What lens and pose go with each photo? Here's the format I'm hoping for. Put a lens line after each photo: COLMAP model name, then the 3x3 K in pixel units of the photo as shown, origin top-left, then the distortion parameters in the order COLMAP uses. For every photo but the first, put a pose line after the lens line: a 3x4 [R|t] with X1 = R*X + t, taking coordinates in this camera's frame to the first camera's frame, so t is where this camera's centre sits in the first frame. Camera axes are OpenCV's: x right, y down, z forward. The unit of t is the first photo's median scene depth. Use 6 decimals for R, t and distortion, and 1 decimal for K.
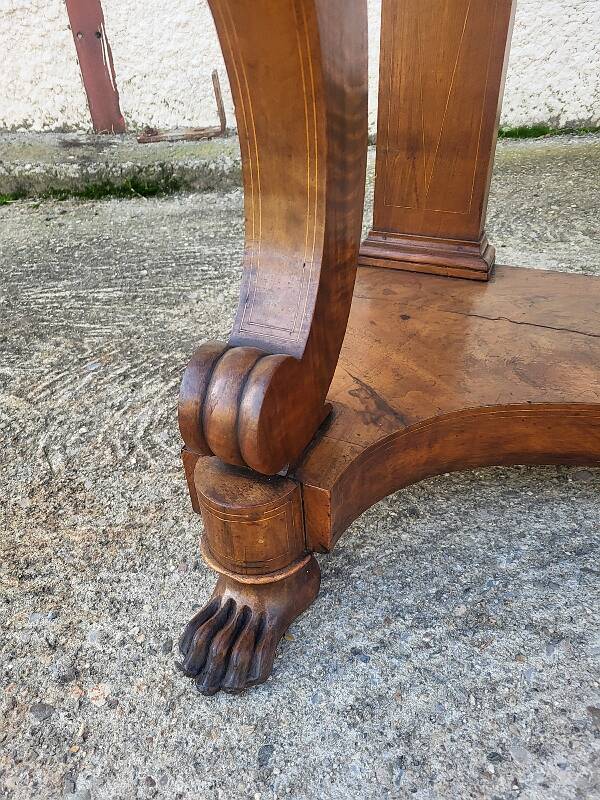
lens RADIAL K [[615.0, 0, 301.9], [0, 615.0, 413.1], [0, 0, 1]] dist [0.039552, -0.021522]
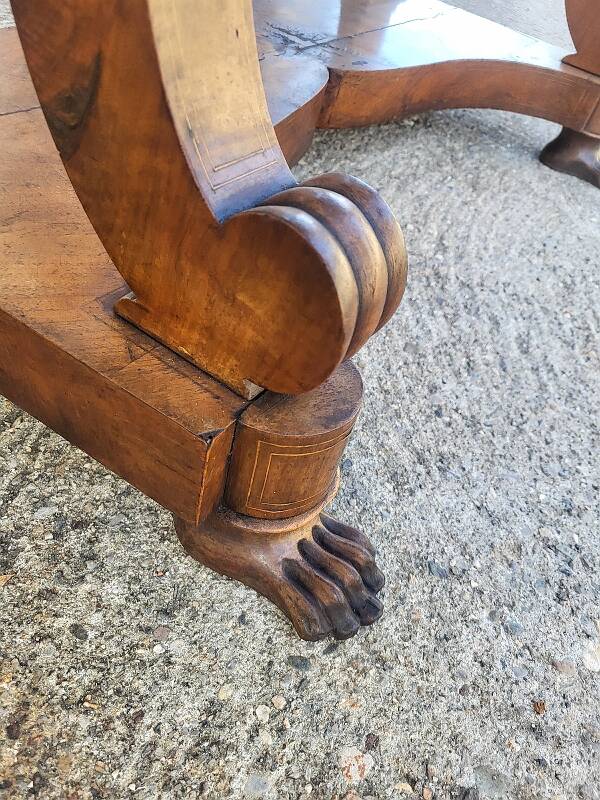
lens RADIAL K [[615.0, 0, 313.9], [0, 615.0, 404.3], [0, 0, 1]] dist [0.039552, -0.021522]
pose [[0.117166, -0.654086, 0.747291, -0.472940], [0.387685, 0.722894, 0.571948, -0.206481], [-0.914315, 0.222701, 0.338278, 0.576478]]
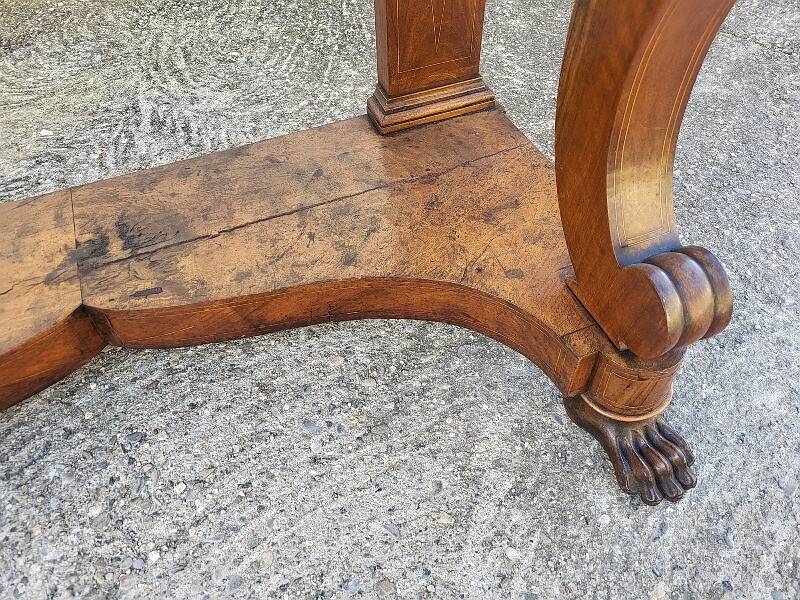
lens RADIAL K [[615.0, 0, 402.0], [0, 615.0, 286.9], [0, 0, 1]] dist [0.039552, -0.021522]
pose [[0.685247, -0.523361, 0.506487, 0.673854], [0.425444, 0.852086, 0.304874, -0.102220], [-0.591129, 0.006567, 0.806550, -0.317199]]
